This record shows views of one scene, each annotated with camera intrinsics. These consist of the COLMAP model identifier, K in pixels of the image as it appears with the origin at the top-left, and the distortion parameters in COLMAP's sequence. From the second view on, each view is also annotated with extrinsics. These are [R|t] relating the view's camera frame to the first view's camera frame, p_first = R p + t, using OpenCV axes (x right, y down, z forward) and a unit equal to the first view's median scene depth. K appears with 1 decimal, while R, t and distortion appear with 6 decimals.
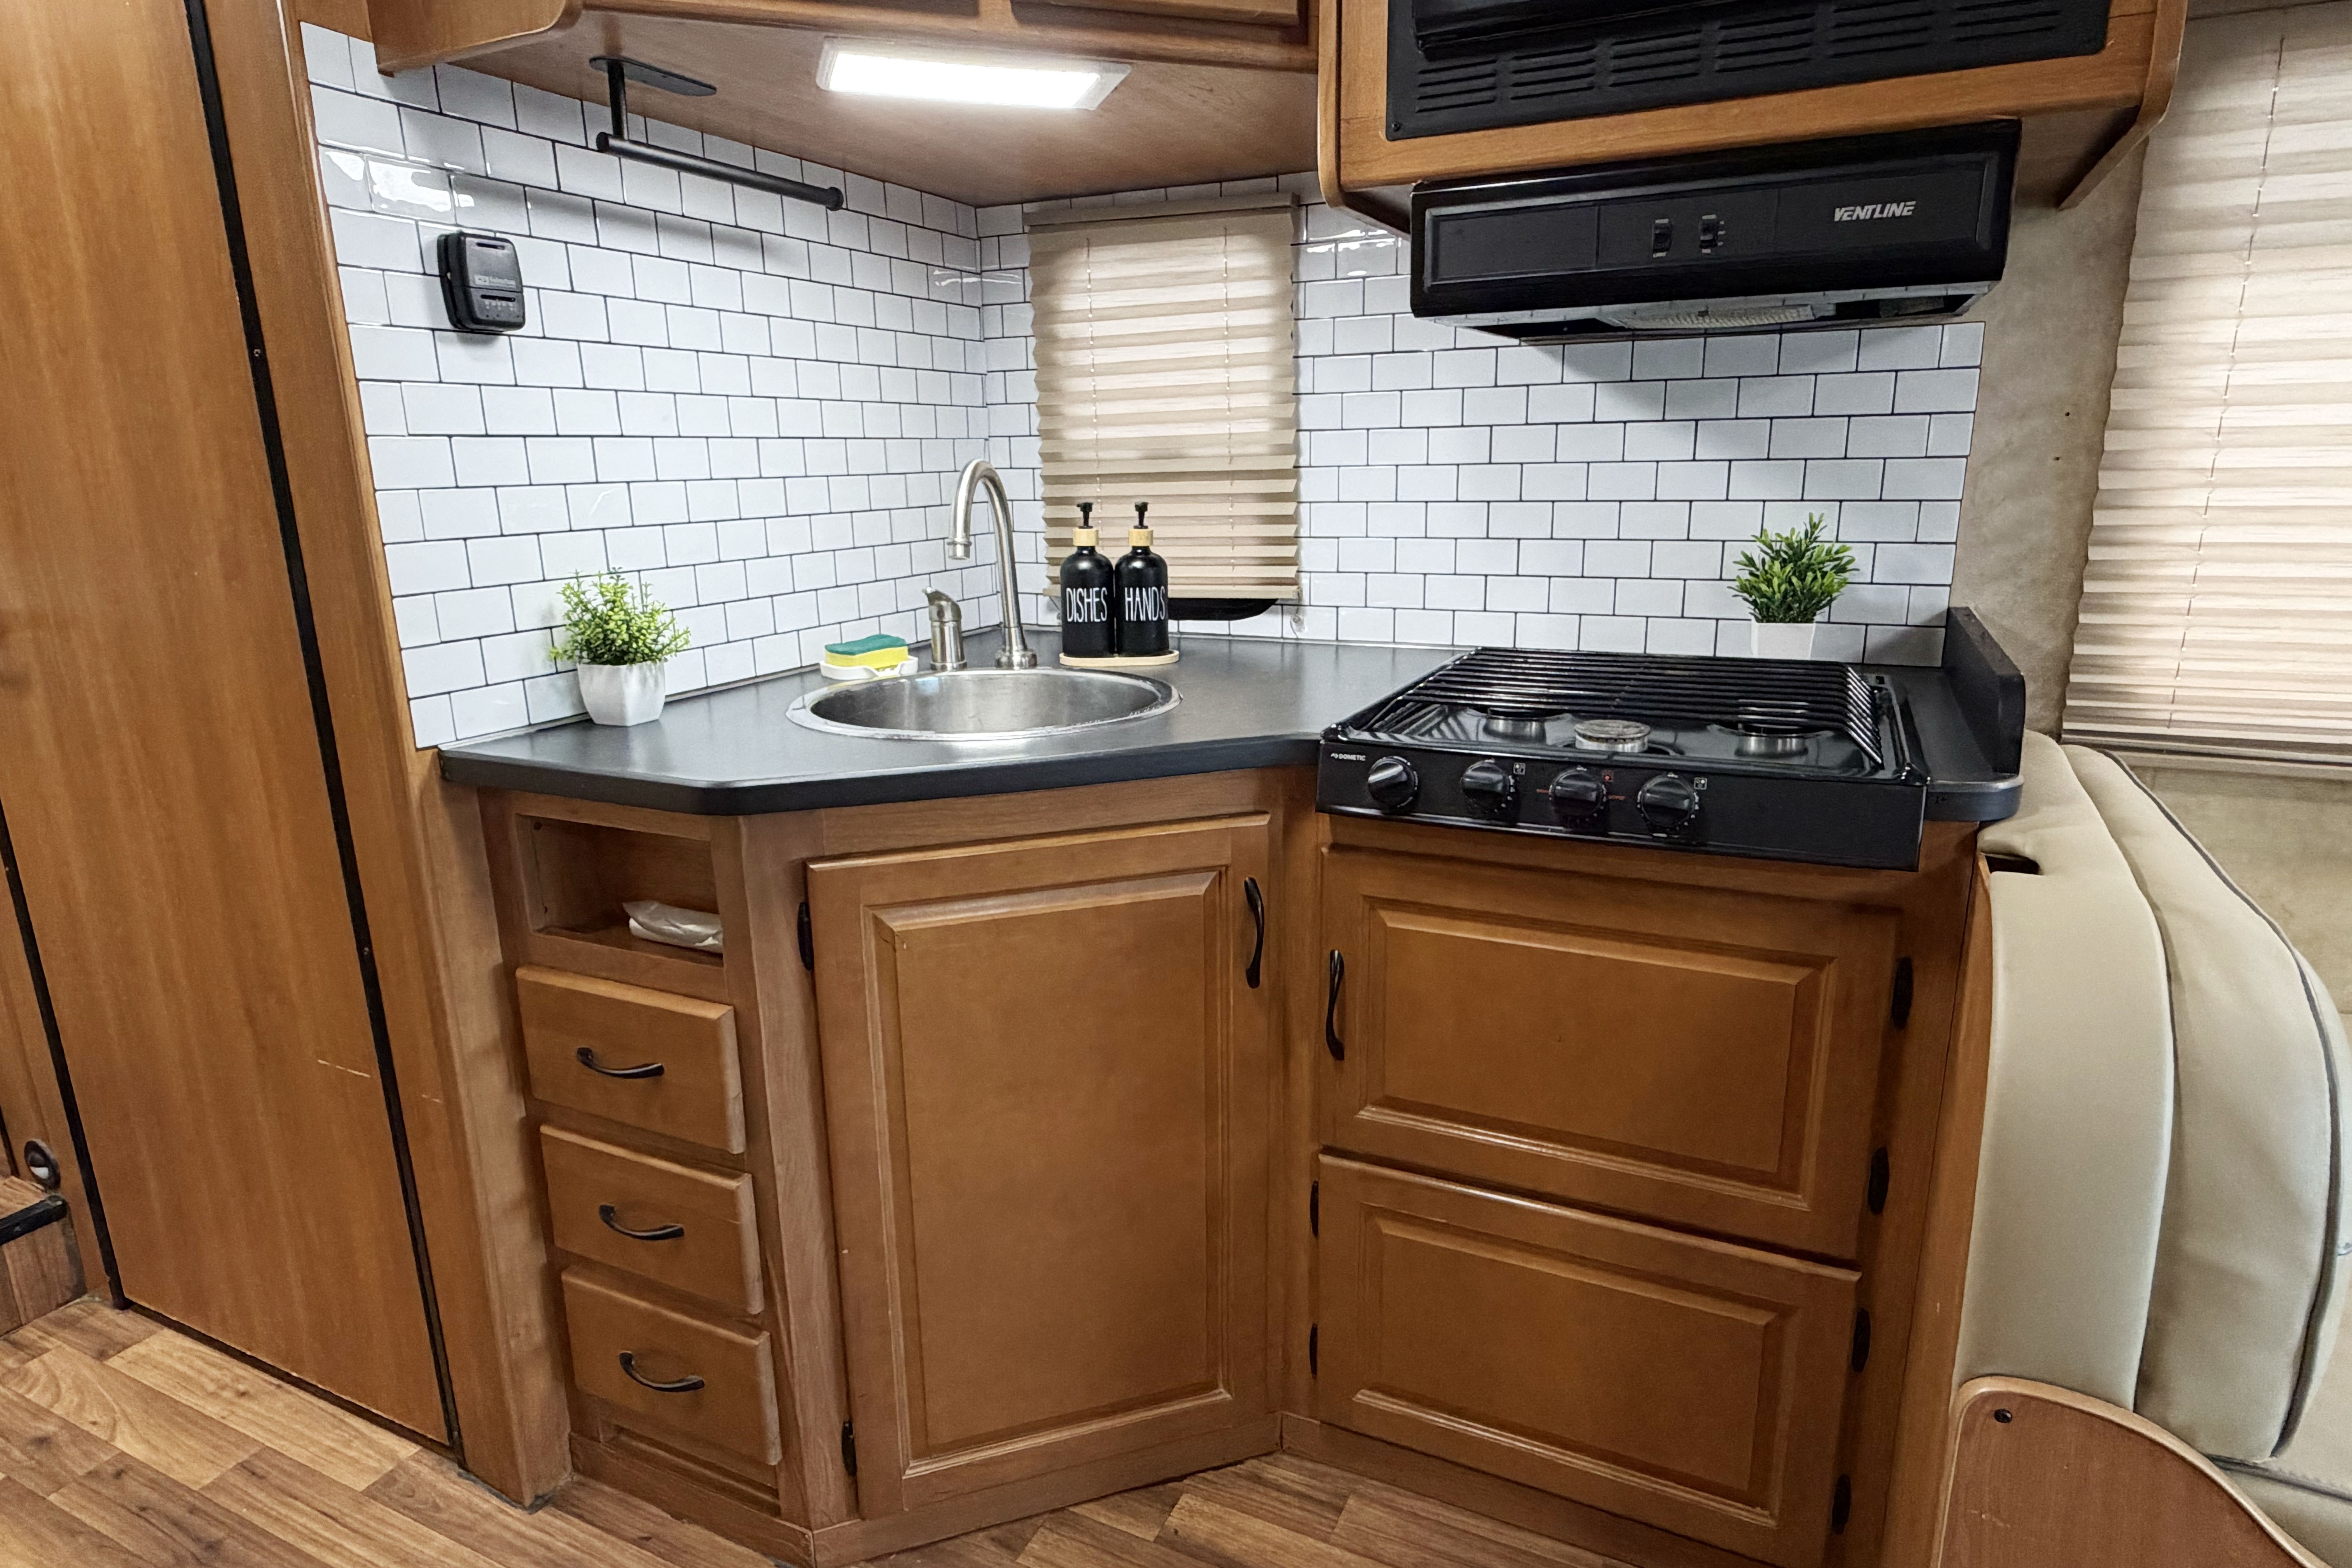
lens RADIAL K [[1329.1, 0, 1166.0], [0, 1329.1, 787.5], [0, 0, 1]] dist [-0.000658, 0.000084]
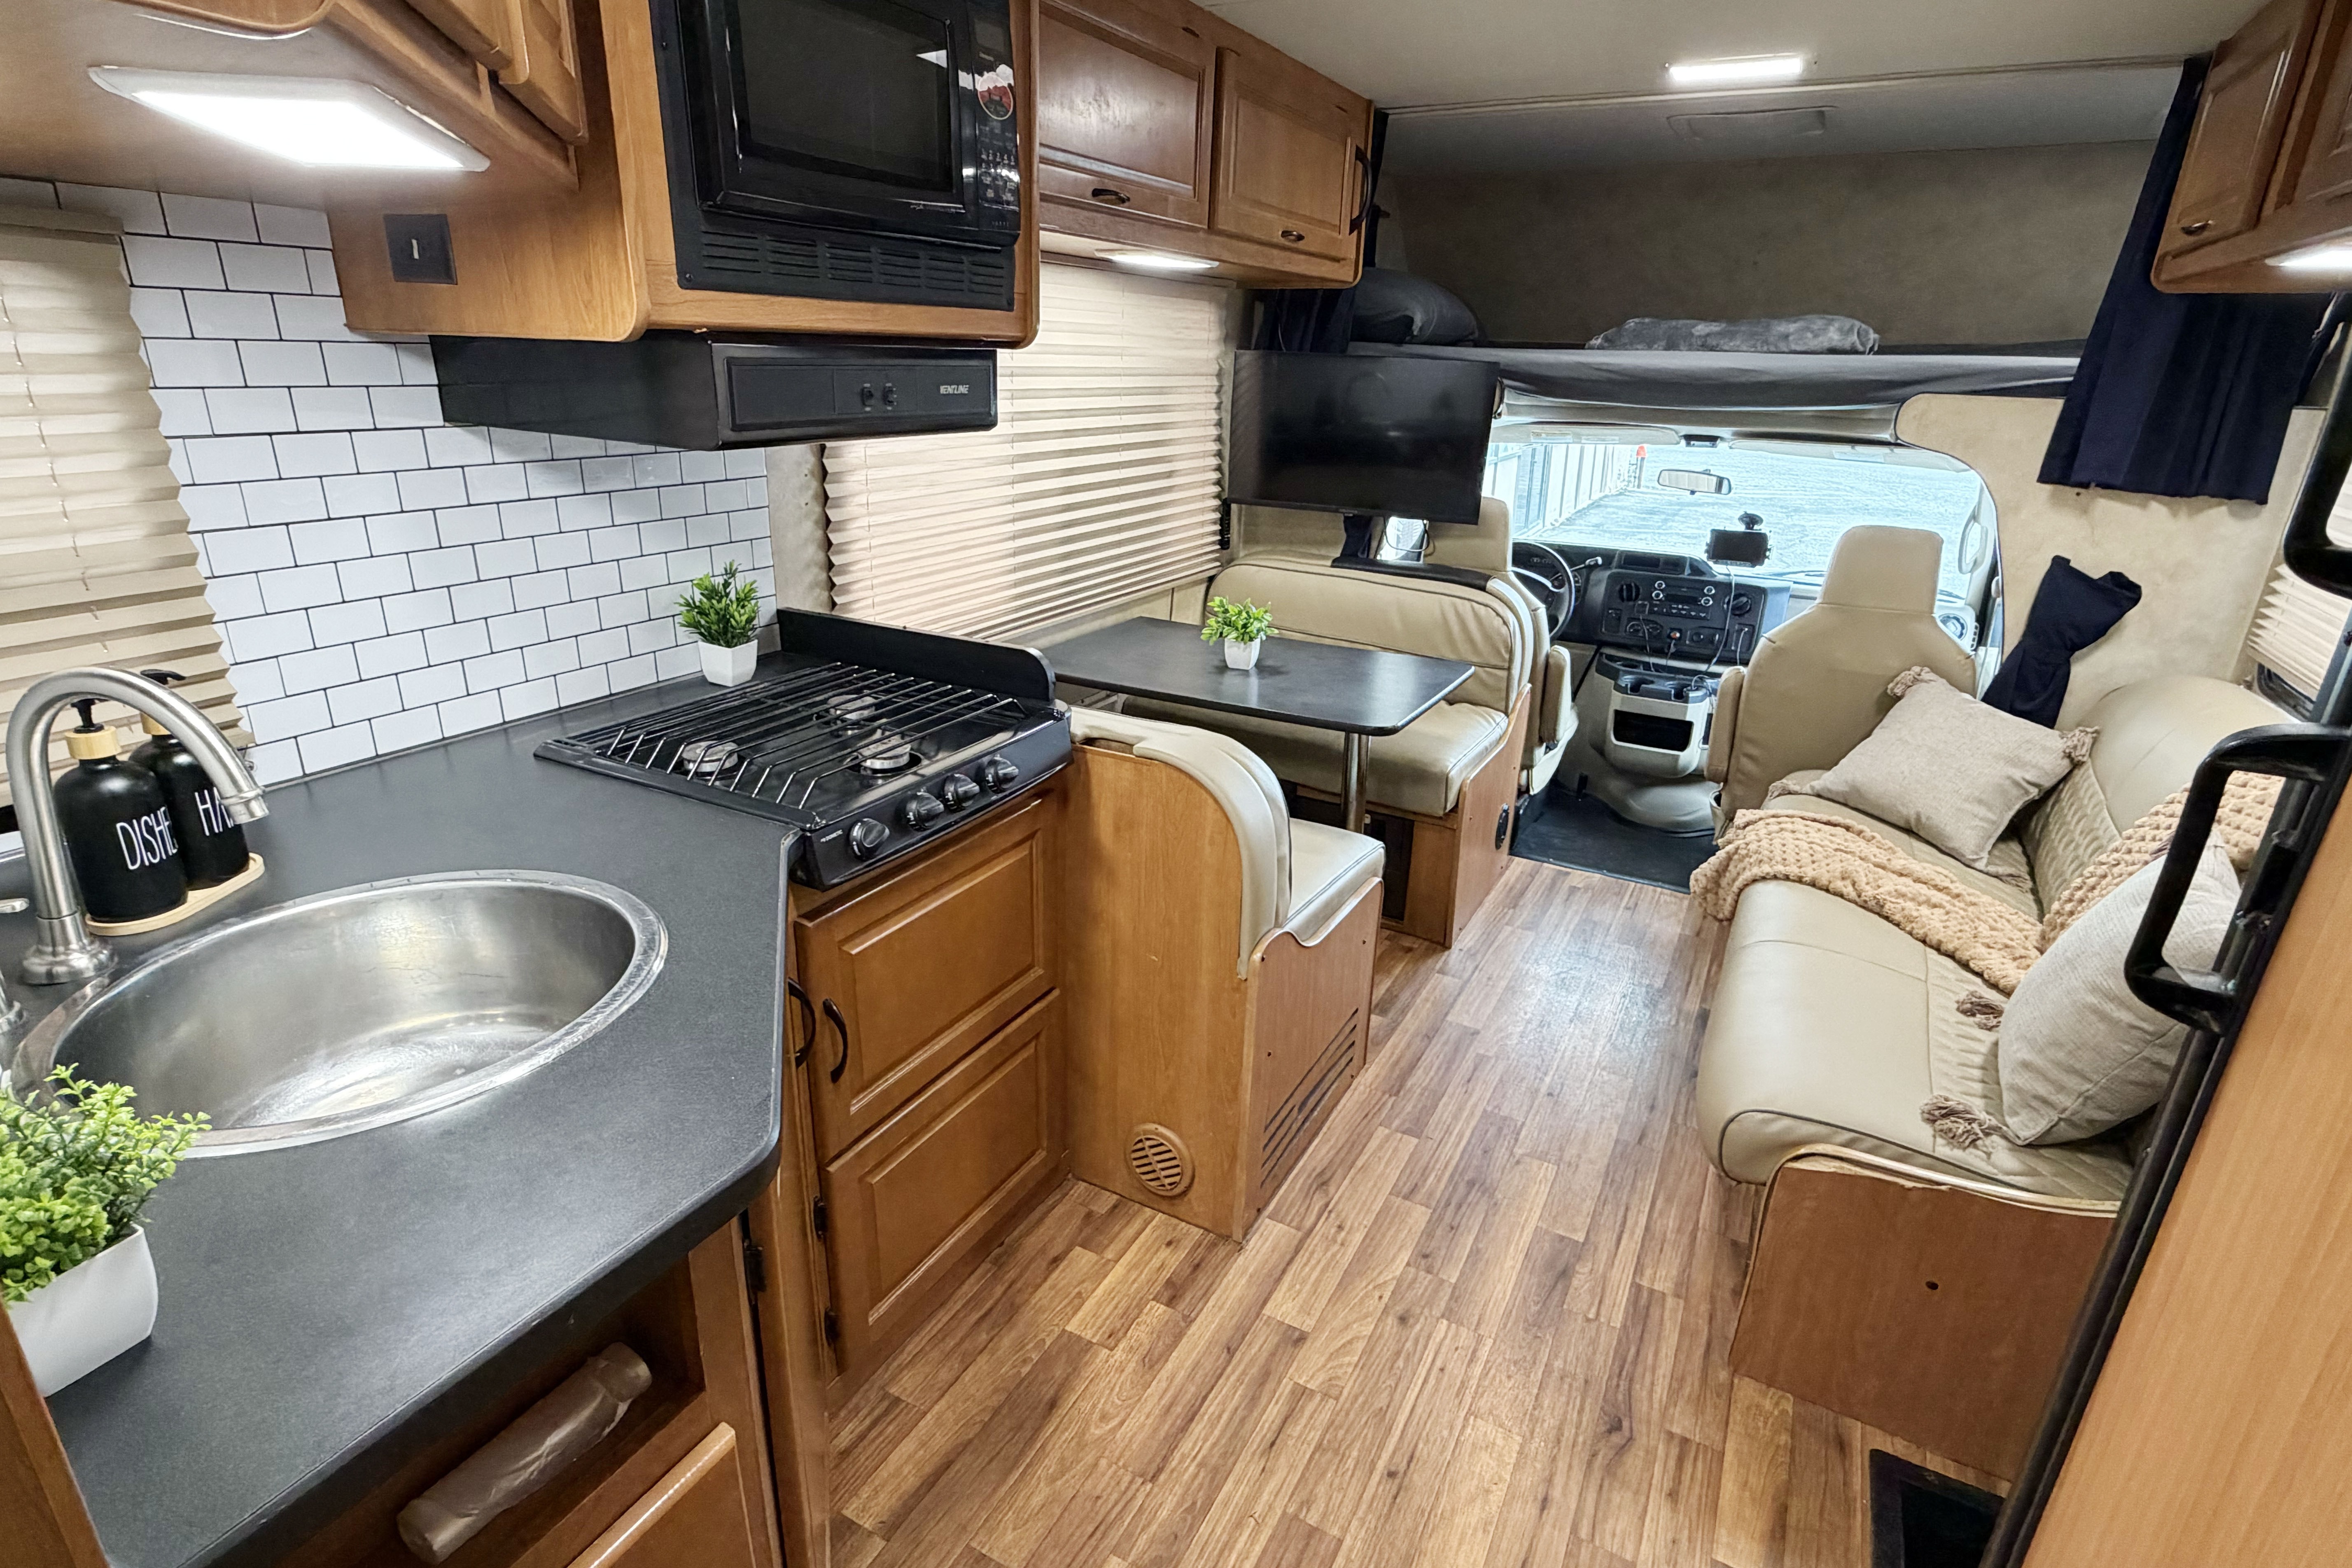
lens RADIAL K [[1176.6, 0, 1165.0], [0, 1176.6, 786.1], [0, 0, 1]] dist [-0.001874, 0.000153]
pose [[0.044010, -0.328030, 0.943642, -0.784741], [0.217901, 0.924967, 0.311376, -0.311748], [-0.974978, 0.191916, 0.112186, 0.566181]]
